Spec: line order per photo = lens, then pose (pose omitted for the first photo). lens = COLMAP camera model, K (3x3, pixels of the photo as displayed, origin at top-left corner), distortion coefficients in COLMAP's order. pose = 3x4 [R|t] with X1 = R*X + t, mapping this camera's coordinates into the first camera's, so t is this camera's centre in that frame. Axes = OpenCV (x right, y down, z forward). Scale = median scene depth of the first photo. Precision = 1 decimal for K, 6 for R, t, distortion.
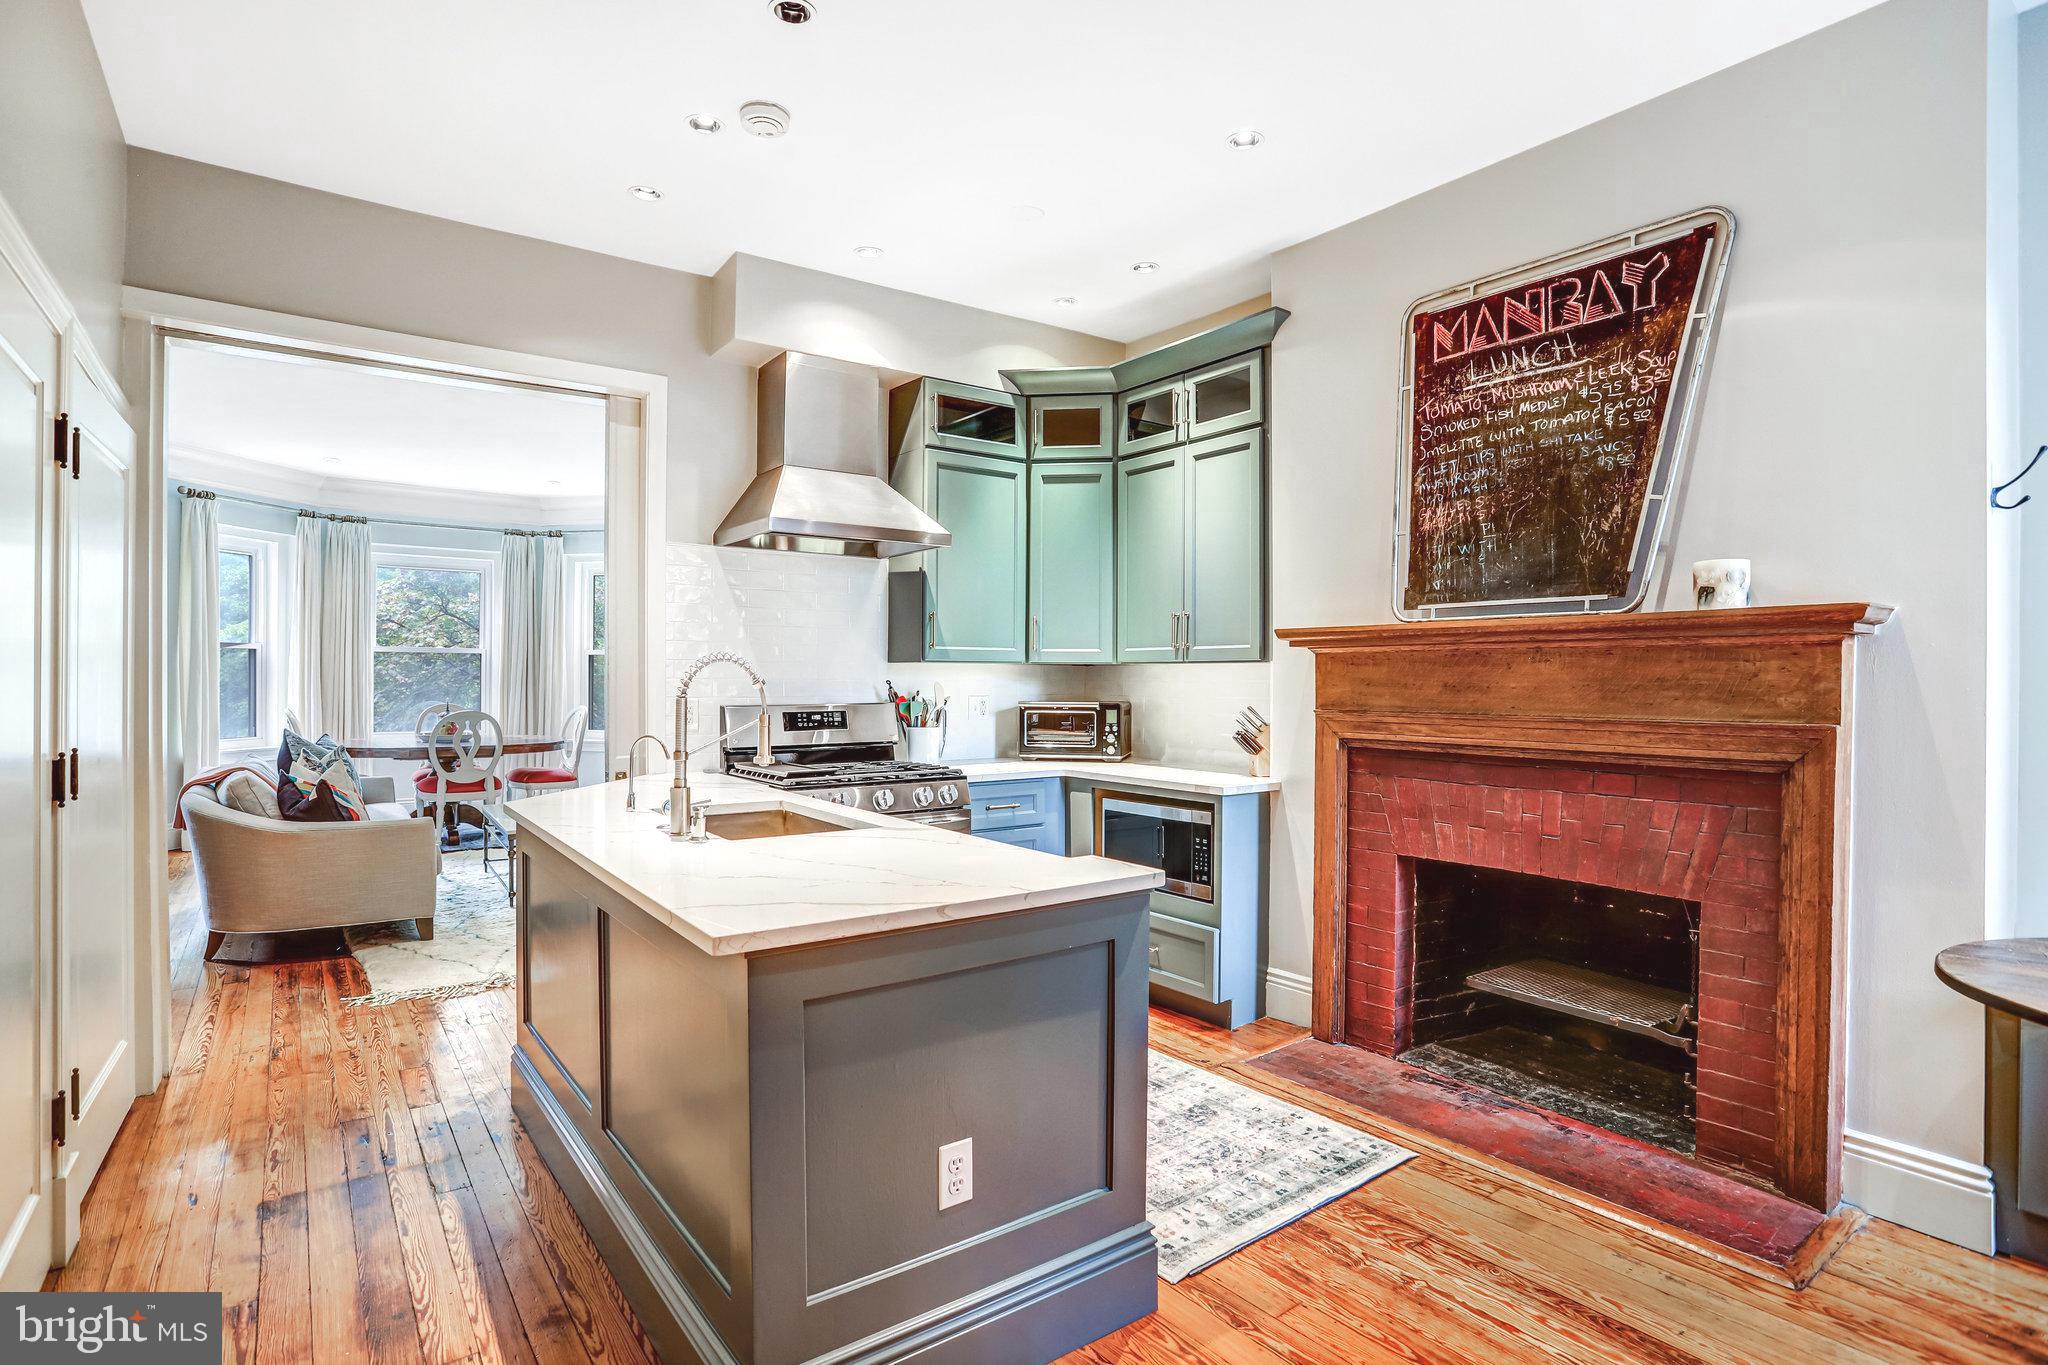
lens RADIAL K [[1023.8, 0, 1030.4], [0, 1023.8, 687.2], [0, 0, 1]] dist [-0.089639, 0.047481]
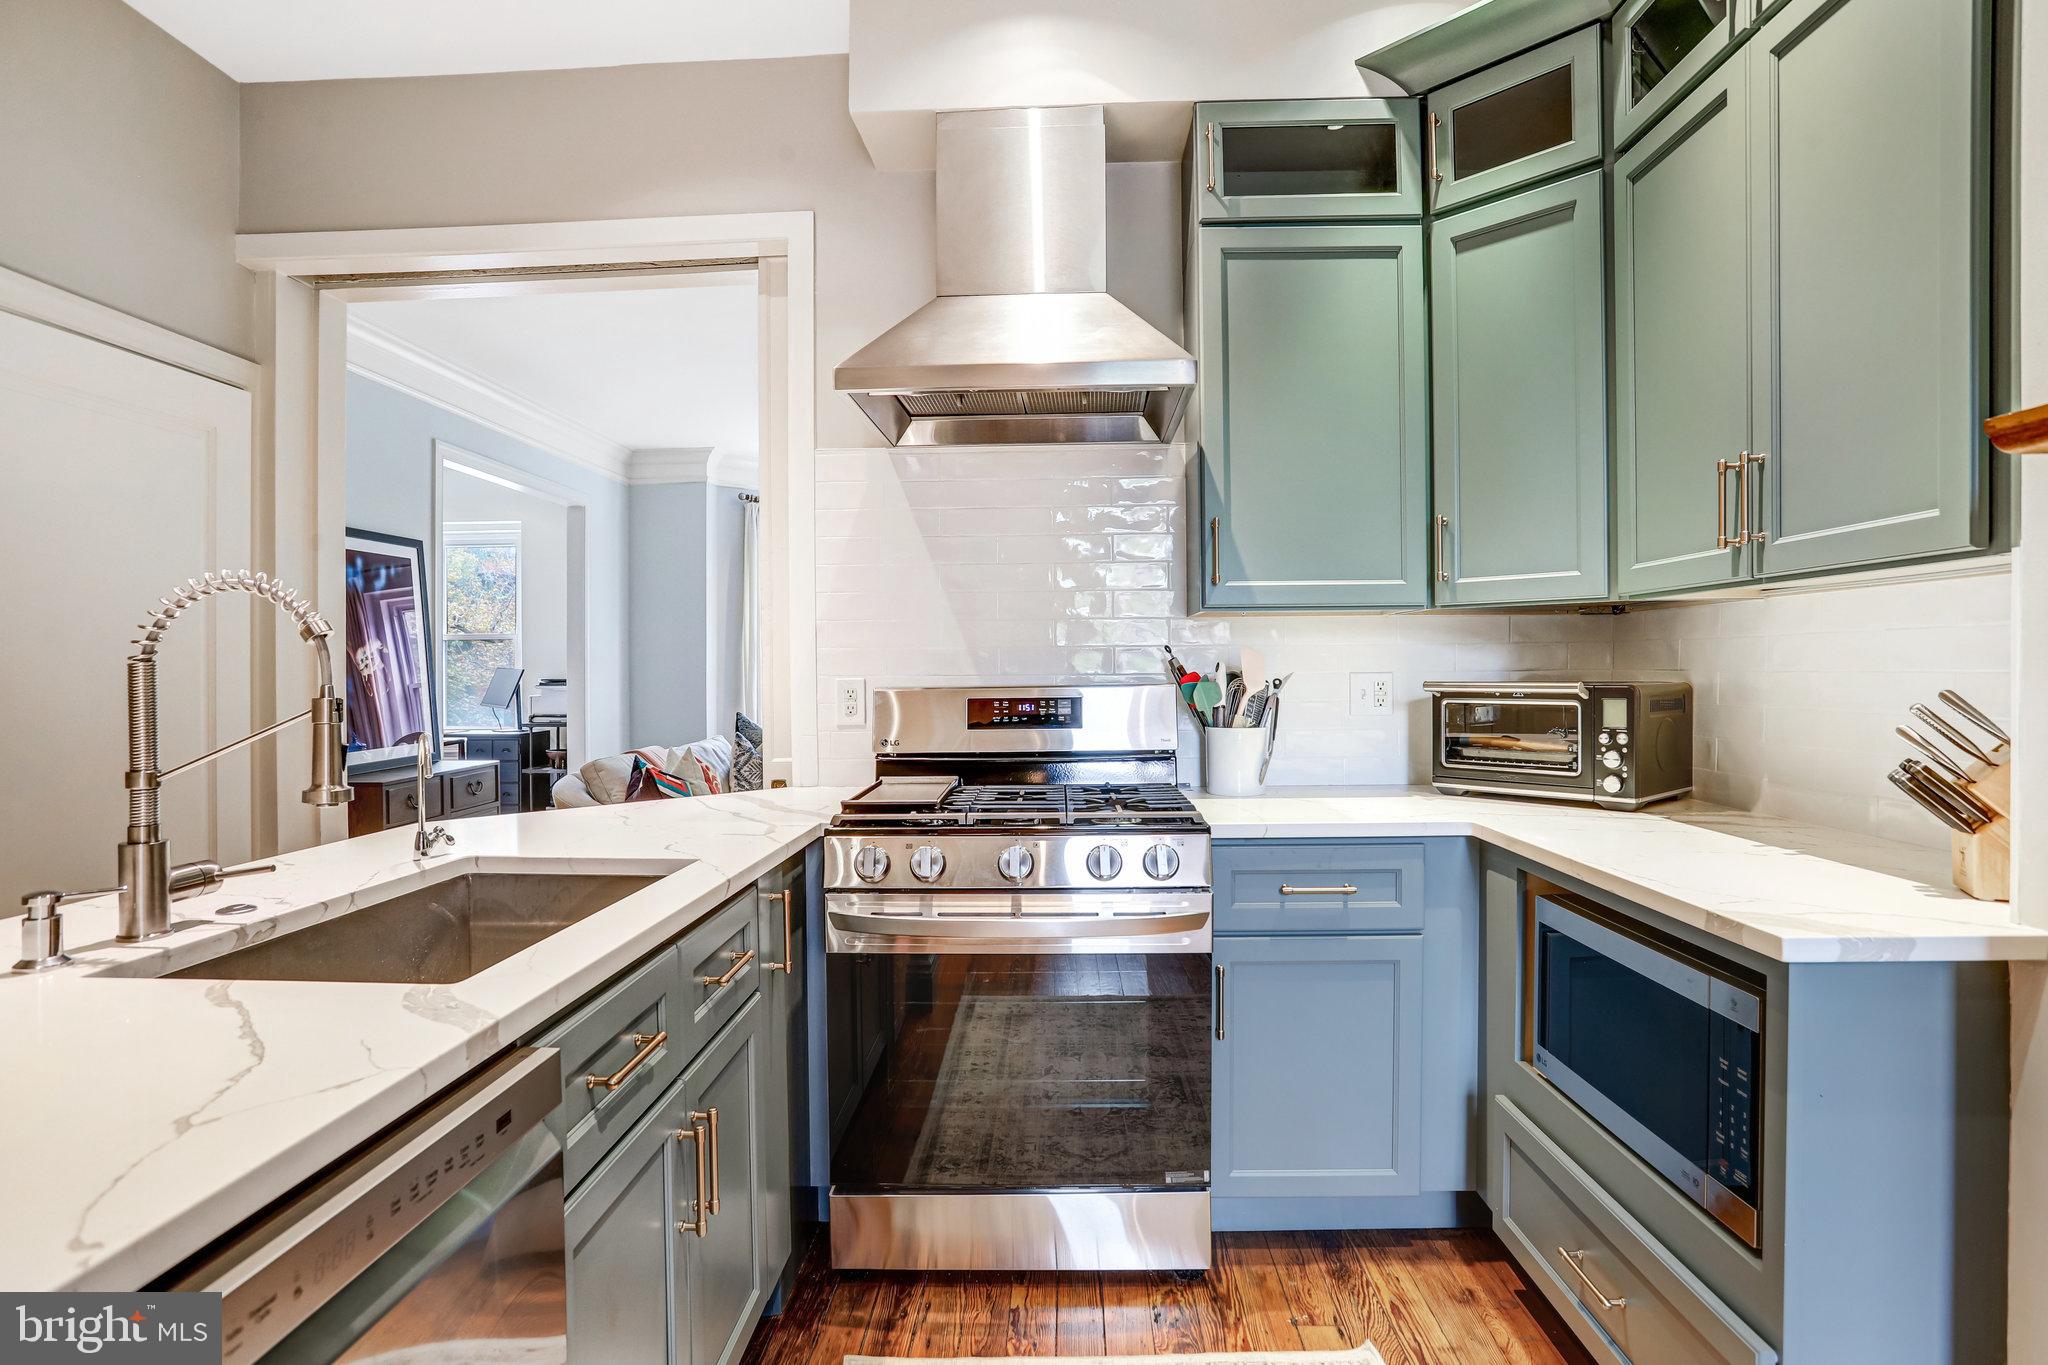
lens RADIAL K [[1017.6, 0, 1016.7], [0, 1017.6, 693.1], [0, 0, 1]] dist [-0.056037, 0.020079]
pose [[0.783615, 0.003702, -0.621236, 0.152247], [0.007215, 0.999861, 0.015059, 0.010553], [0.621205, -0.016283, 0.783479, 0.473506]]
